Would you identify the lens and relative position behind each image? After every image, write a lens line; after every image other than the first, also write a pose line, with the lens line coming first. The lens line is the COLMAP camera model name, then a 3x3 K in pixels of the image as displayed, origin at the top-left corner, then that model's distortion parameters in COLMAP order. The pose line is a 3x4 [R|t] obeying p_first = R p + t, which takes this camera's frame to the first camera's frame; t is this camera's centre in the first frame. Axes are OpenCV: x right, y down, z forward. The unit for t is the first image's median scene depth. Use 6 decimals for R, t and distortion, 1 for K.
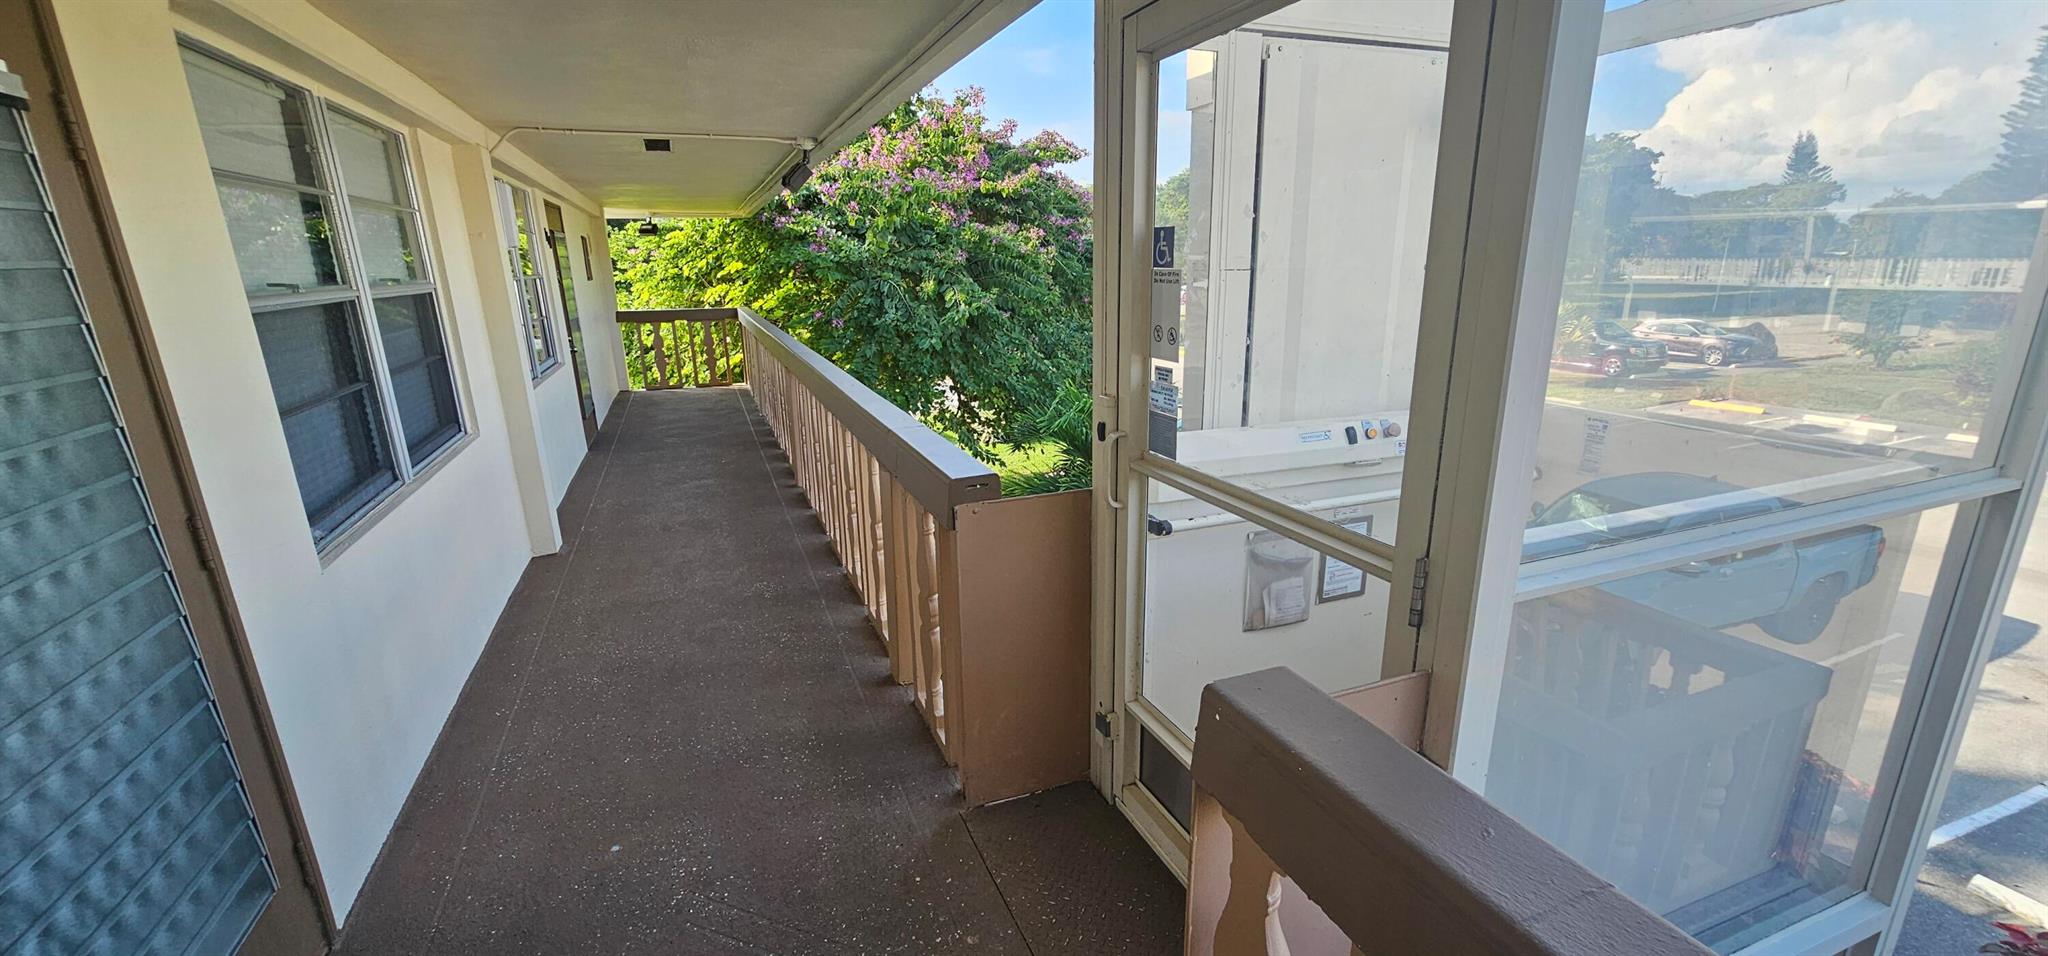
lens RADIAL K [[837.0, 0, 1029.7], [0, 837.0, 505.2], [0, 0, 1]] dist [0.000805, 0.000265]
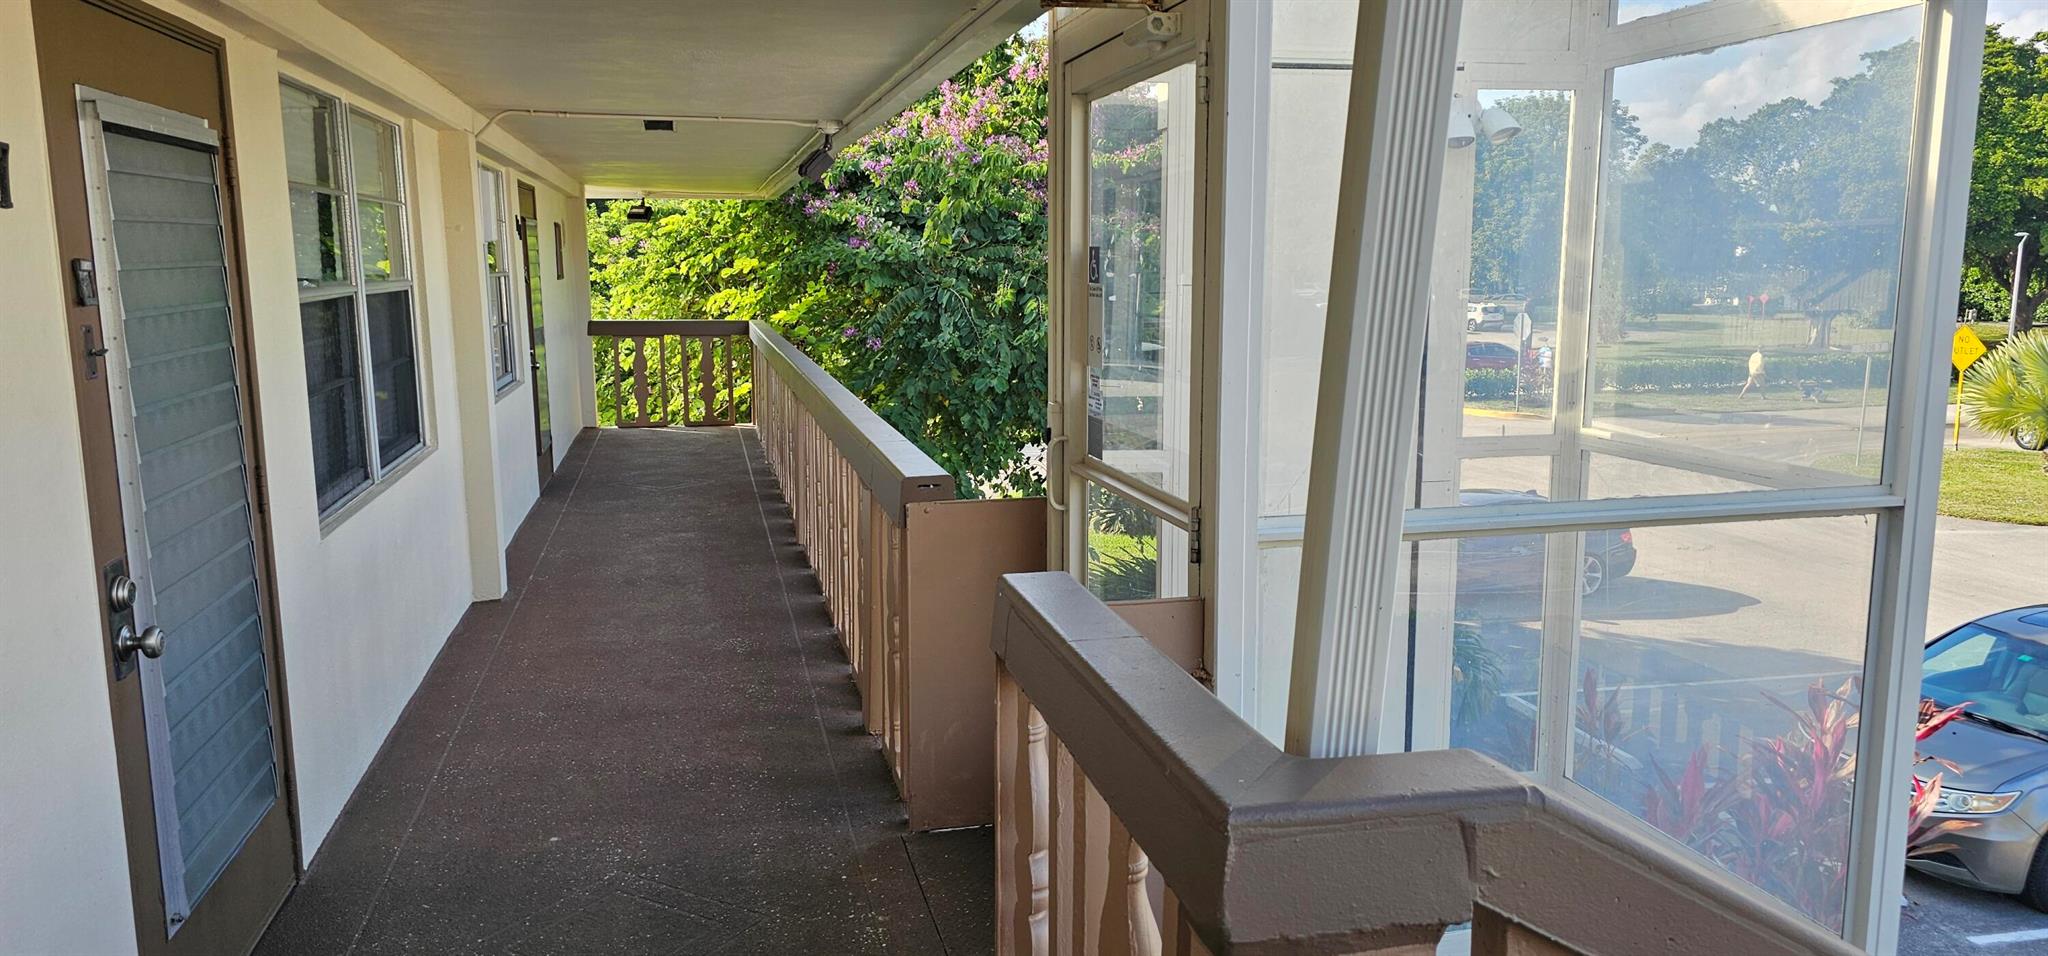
lens RADIAL K [[1368.1, 0, 1034.3], [0, 1368.1, 483.7], [0, 0, 1]] dist [0.072739, -0.059581]
pose [[0.990950, 0.036484, -0.129182, 0.061440], [-0.051900, 0.991650, -0.118058, 0.036087], [0.123796, 0.123694, 0.984568, -0.138363]]
